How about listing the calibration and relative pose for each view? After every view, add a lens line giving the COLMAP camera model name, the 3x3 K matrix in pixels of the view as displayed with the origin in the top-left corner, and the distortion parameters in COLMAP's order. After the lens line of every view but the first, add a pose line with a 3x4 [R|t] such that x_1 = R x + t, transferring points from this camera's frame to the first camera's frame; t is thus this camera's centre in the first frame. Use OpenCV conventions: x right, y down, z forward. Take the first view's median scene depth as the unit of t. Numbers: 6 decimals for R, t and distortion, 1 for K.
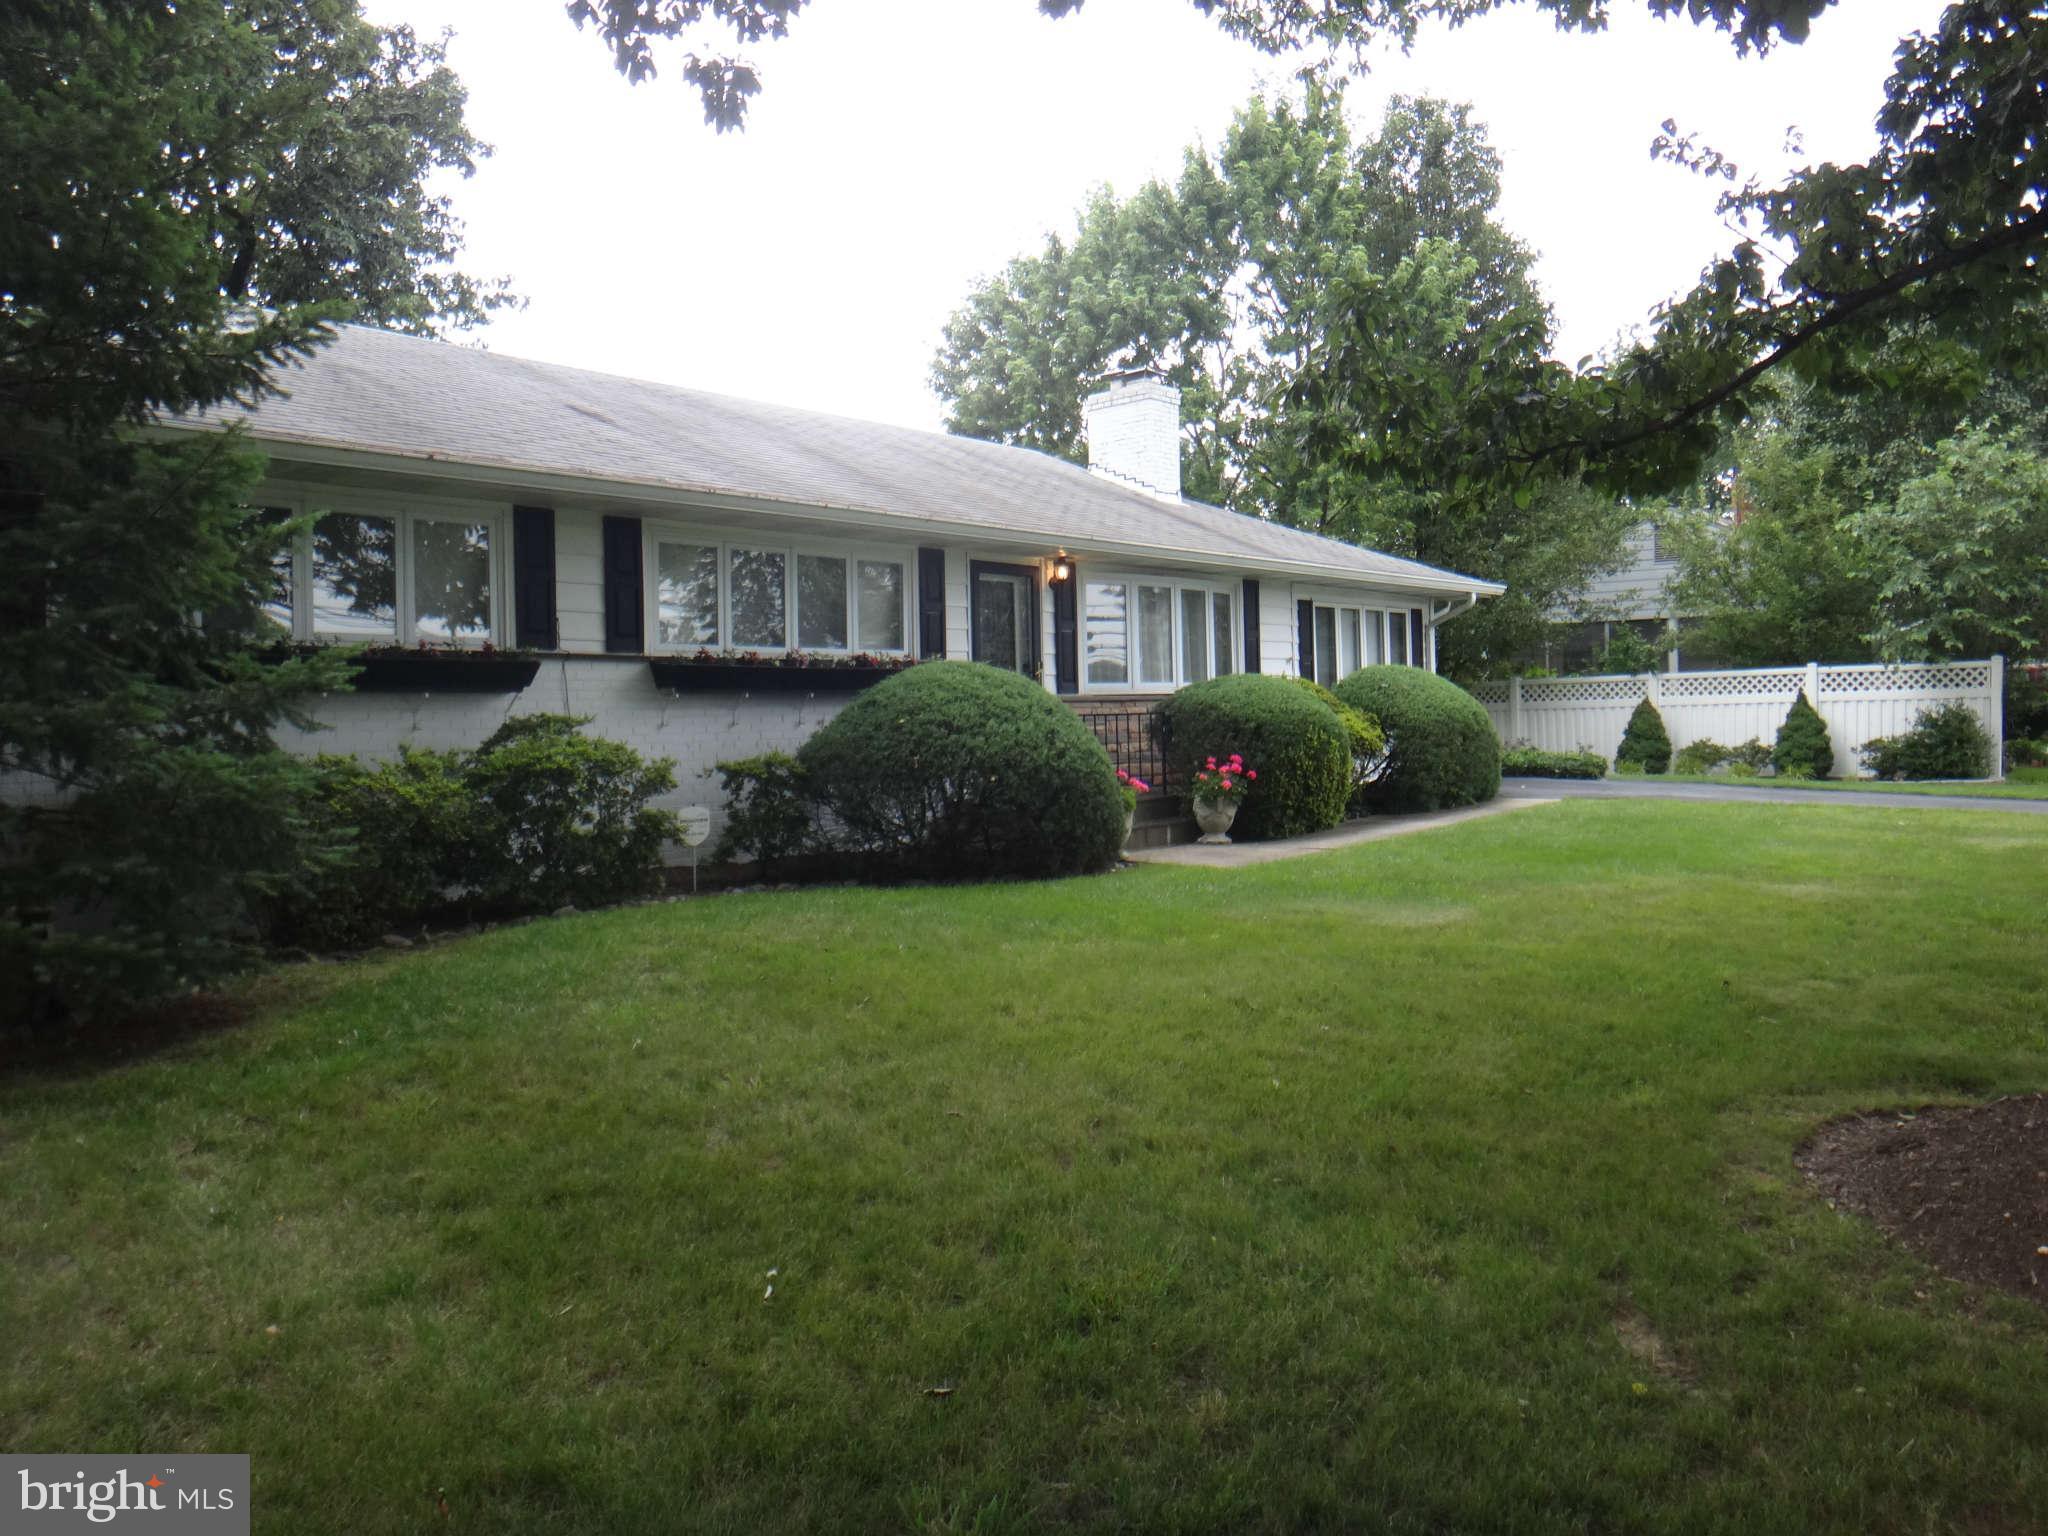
lens RADIAL K [[1503.9, 0, 1019.9], [0, 1503.9, 676.5], [0, 0, 1]] dist [-0.109591, 0.001301]
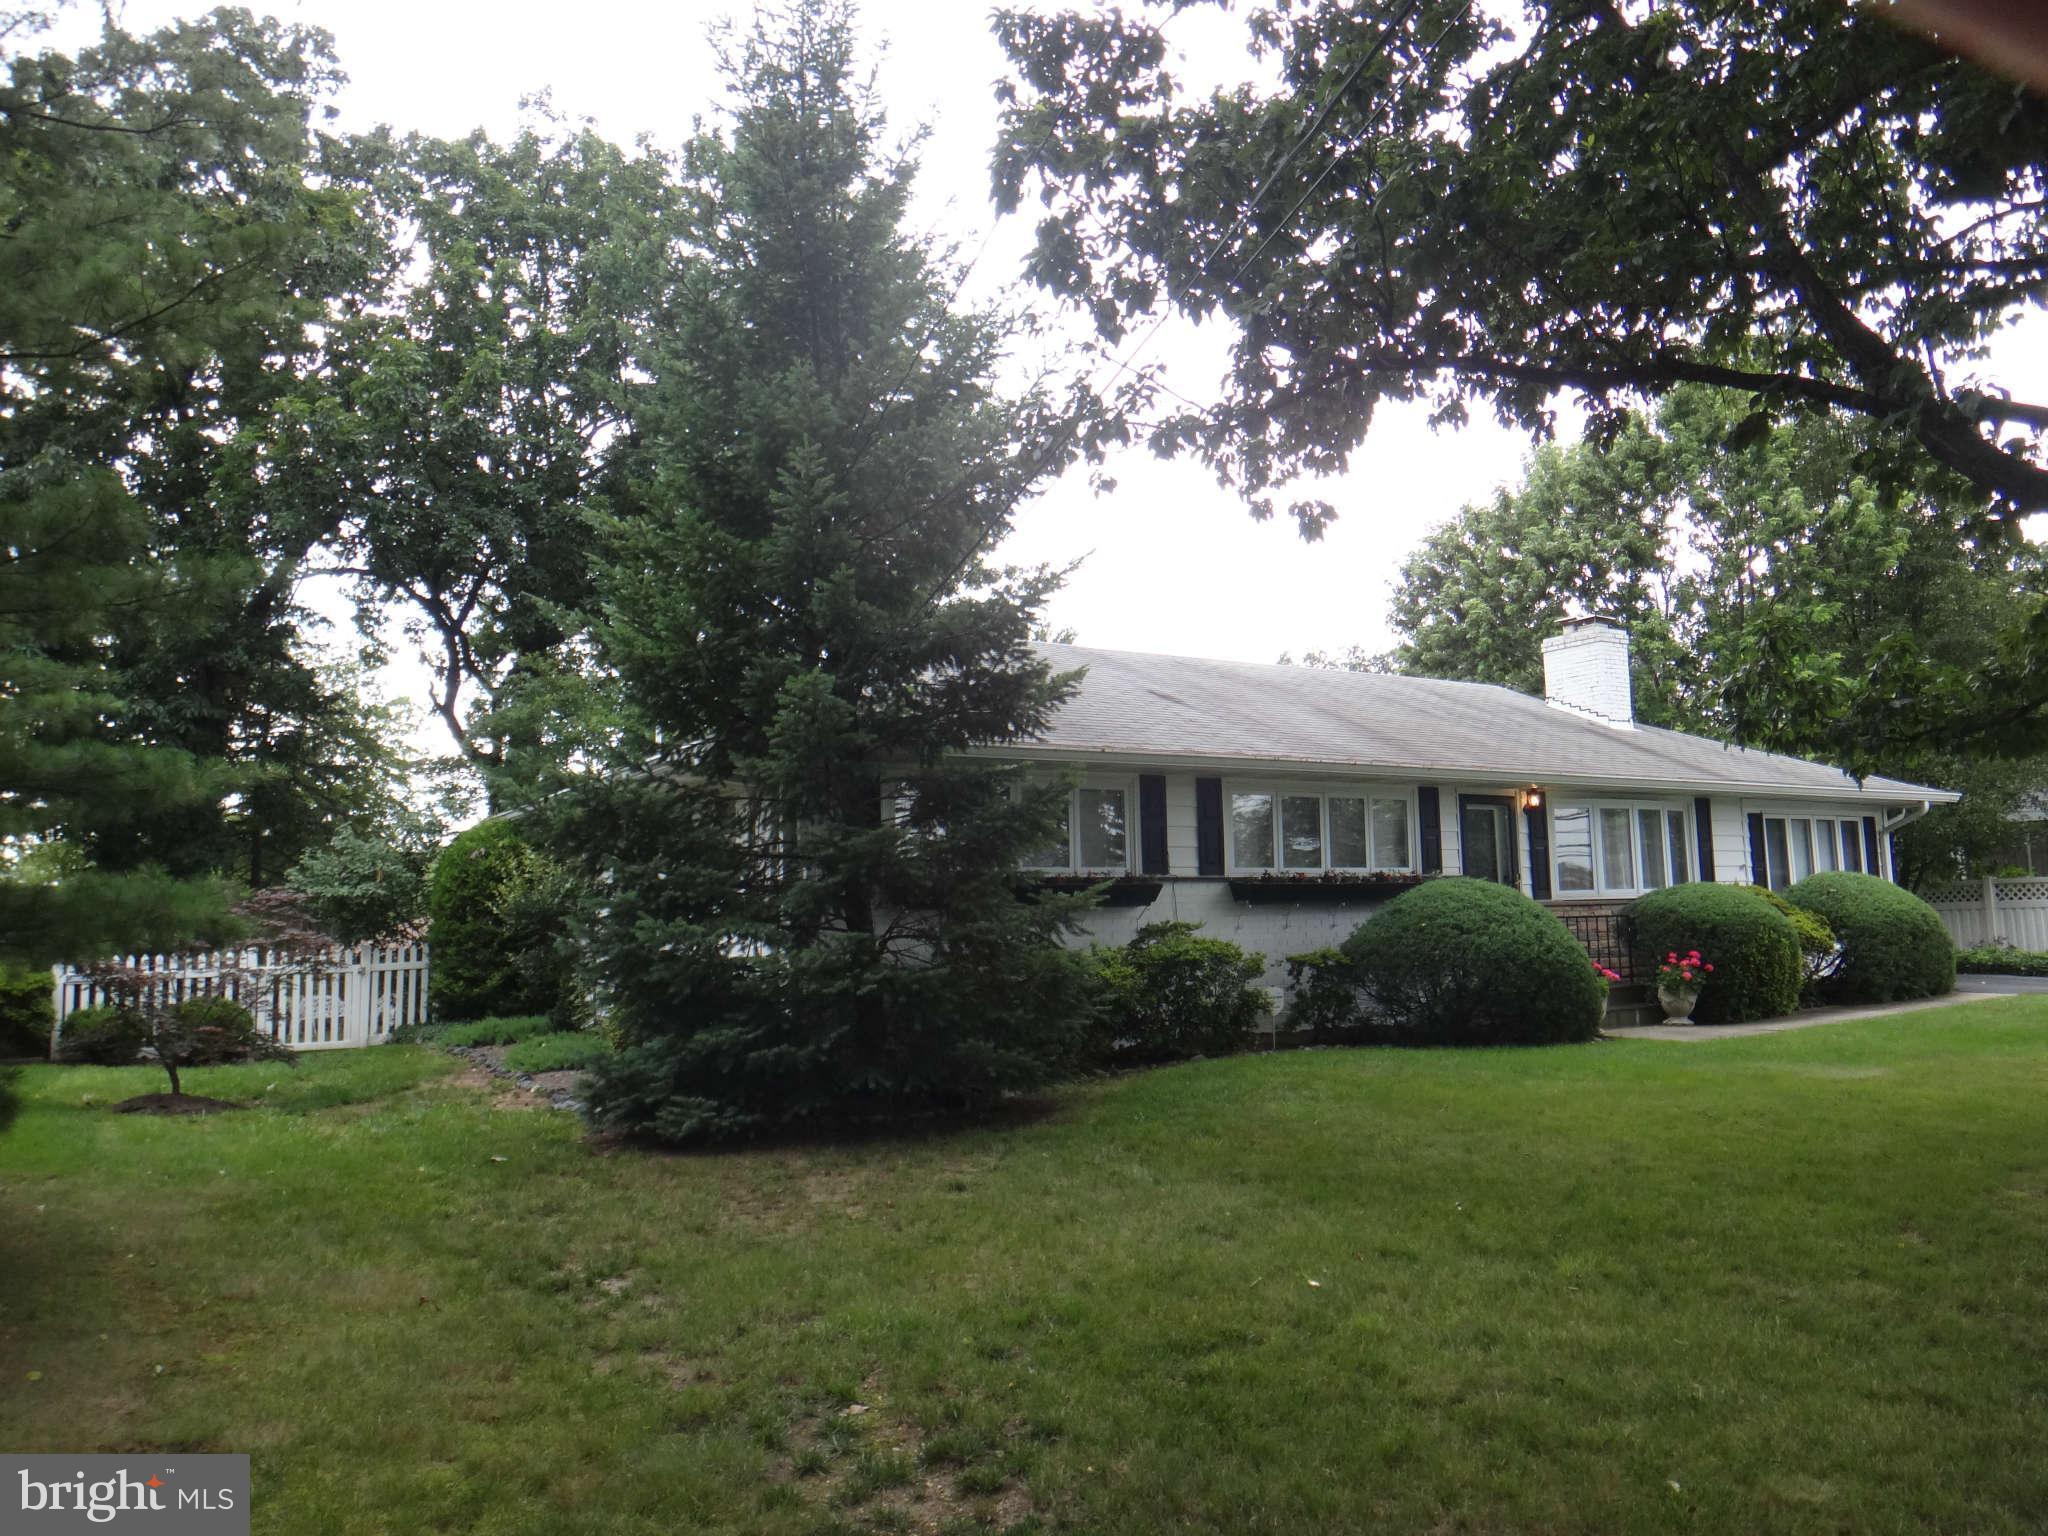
lens RADIAL K [[1430.8, 0, 1000.2], [0, 1430.8, 743.1], [0, 0, 1]] dist [-0.041628, 0.001767]
pose [[0.951736, -0.035947, -0.304804, -0.031474], [0.008268, 0.995760, -0.091619, -0.013353], [0.306805, 0.084678, 0.947998, -0.241338]]
